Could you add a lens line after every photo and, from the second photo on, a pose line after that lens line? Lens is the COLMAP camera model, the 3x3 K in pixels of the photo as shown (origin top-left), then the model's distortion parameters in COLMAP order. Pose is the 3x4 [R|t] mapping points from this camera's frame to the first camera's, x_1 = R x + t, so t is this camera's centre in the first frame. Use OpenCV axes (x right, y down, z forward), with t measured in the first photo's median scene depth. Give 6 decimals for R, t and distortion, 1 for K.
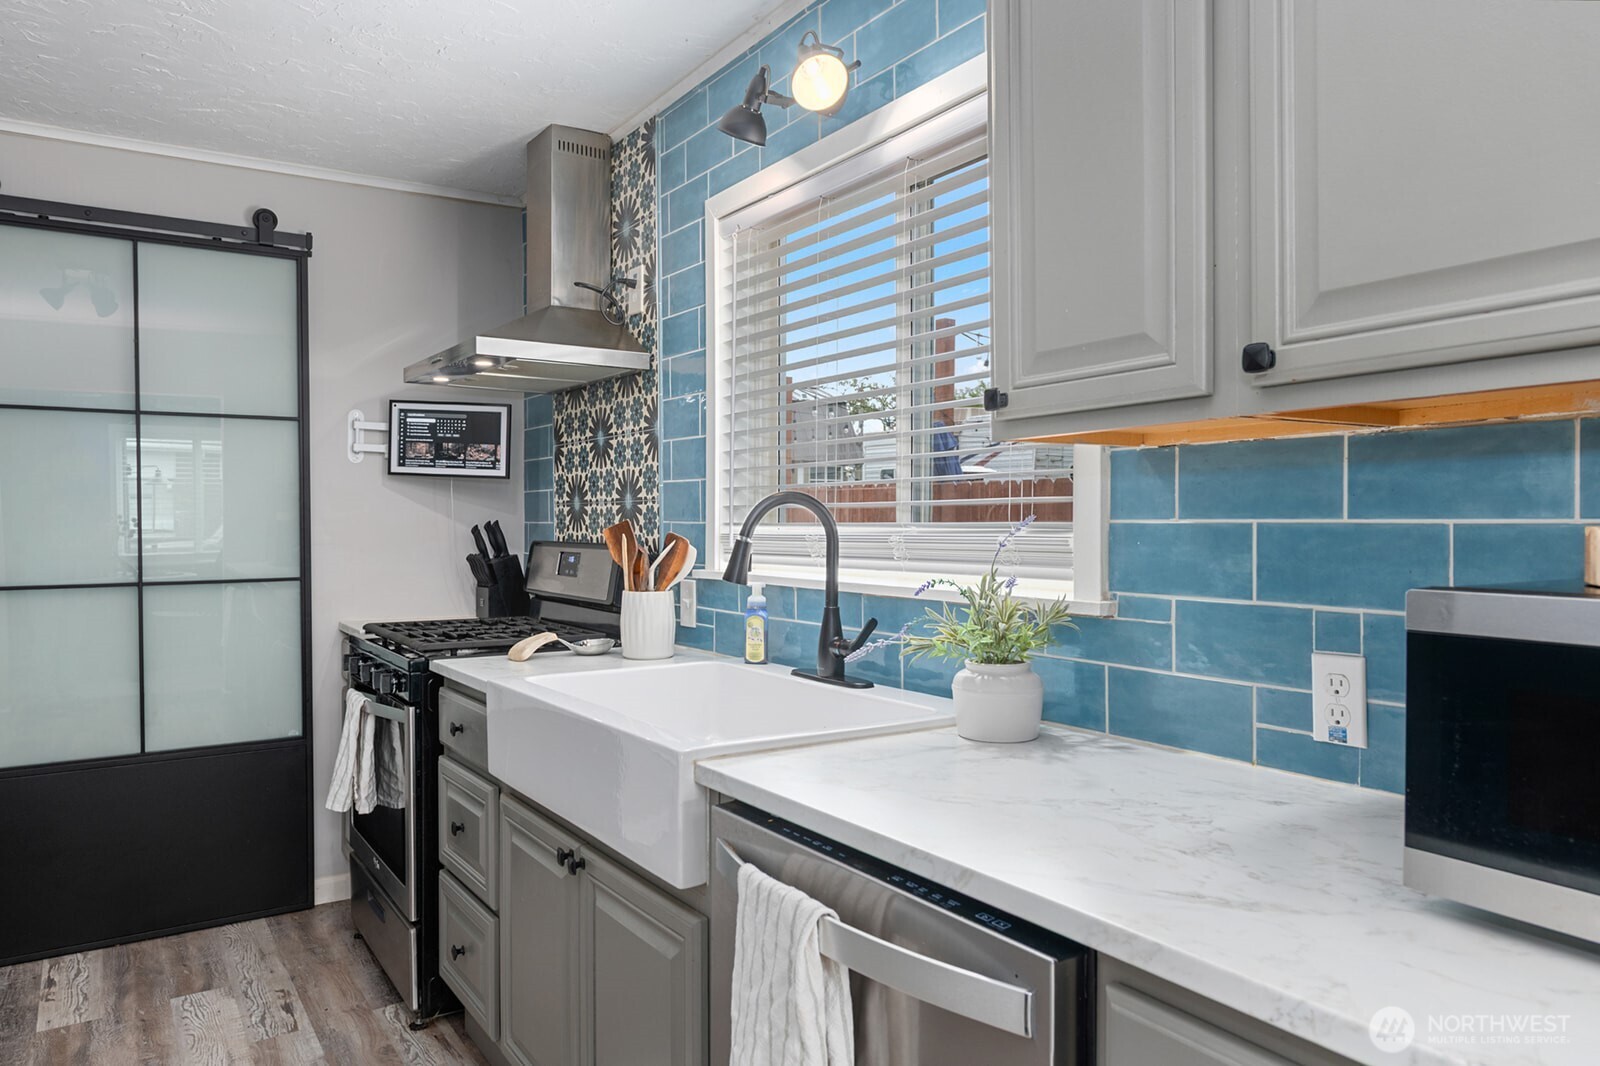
lens RADIAL K [[1096.1, 0, 802.0], [0, 1096.1, 531.5], [0, 0, 1]] dist [0.013013, 0.003258]
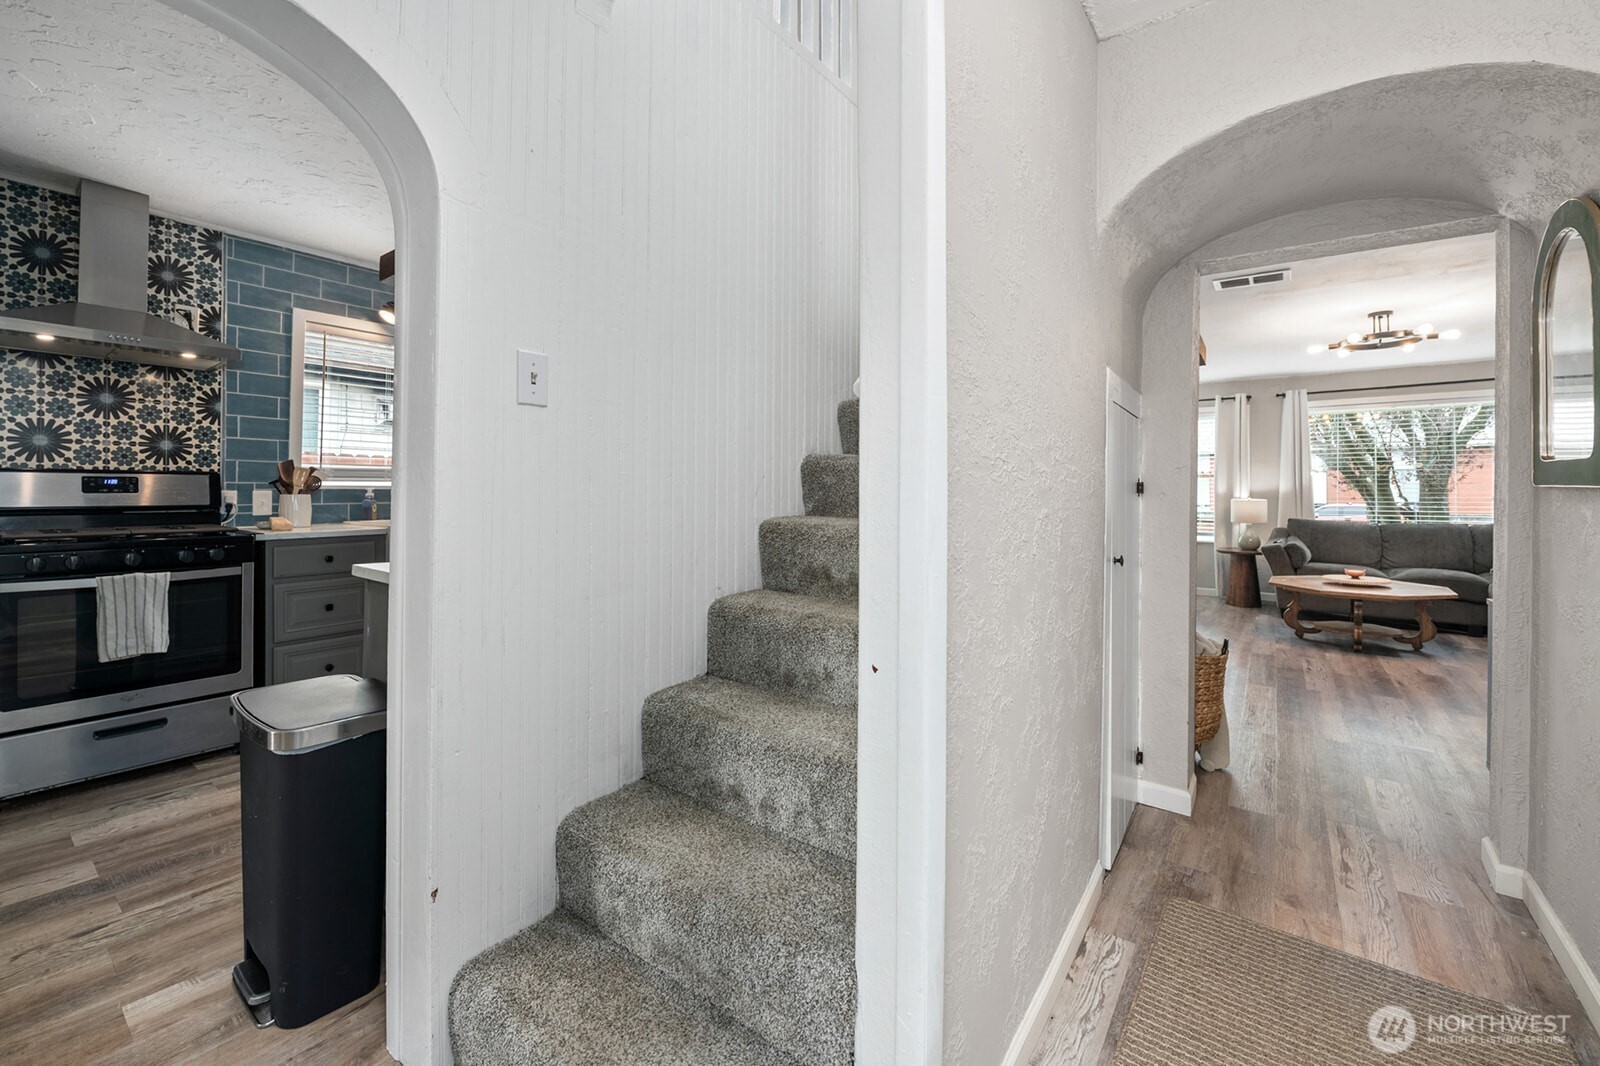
lens RADIAL K [[649.3, 0, 784.7], [0, 649.3, 484.0], [0, 0, 1]] dist [-0.008697, -0.001347]
pose [[-0.344966, 0.013076, 0.938524, -1.386641], [0.011050, 0.999890, -0.009869, 0.049677], [-0.938550, 0.006966, -0.345073, 0.491127]]
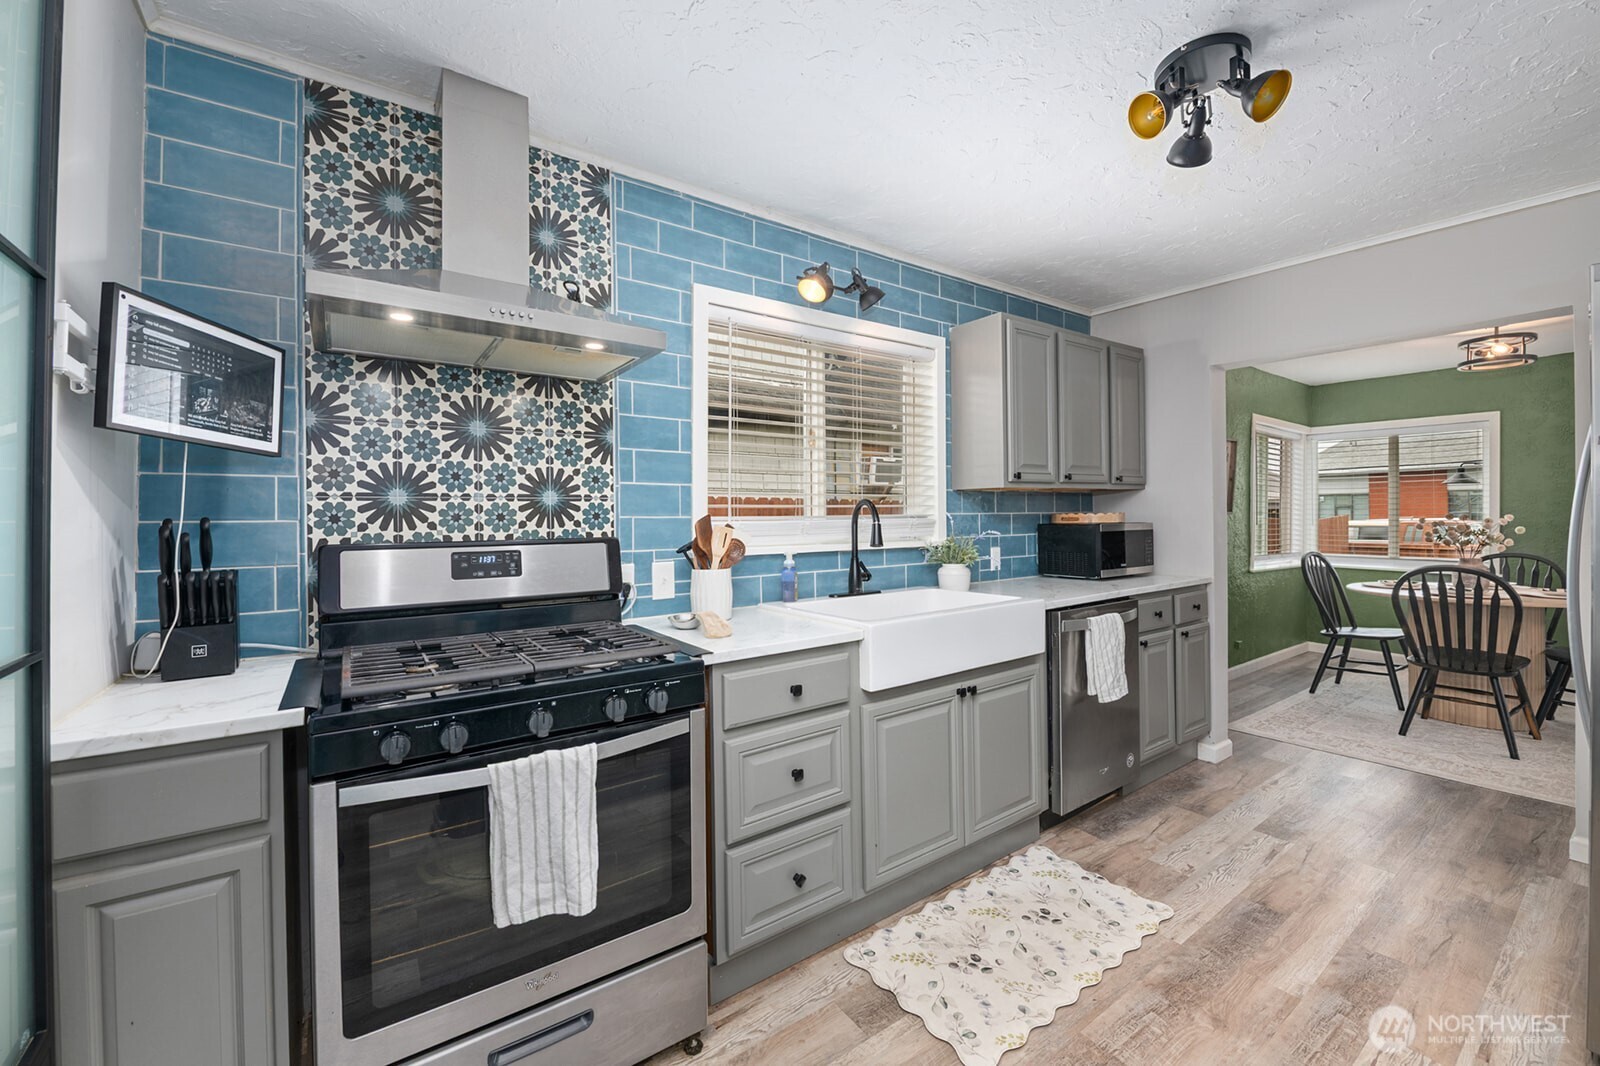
lens RADIAL K [[649.3, 0, 798.7], [0, 649.3, 511.5], [0, 0, 1]] dist [-0.008697, -0.001347]
pose [[-0.046590, 0.014617, 0.998807, -0.804176], [0.024703, 0.999604, -0.013477, -0.000583], [-0.998609, 0.024046, -0.046933, 0.816461]]
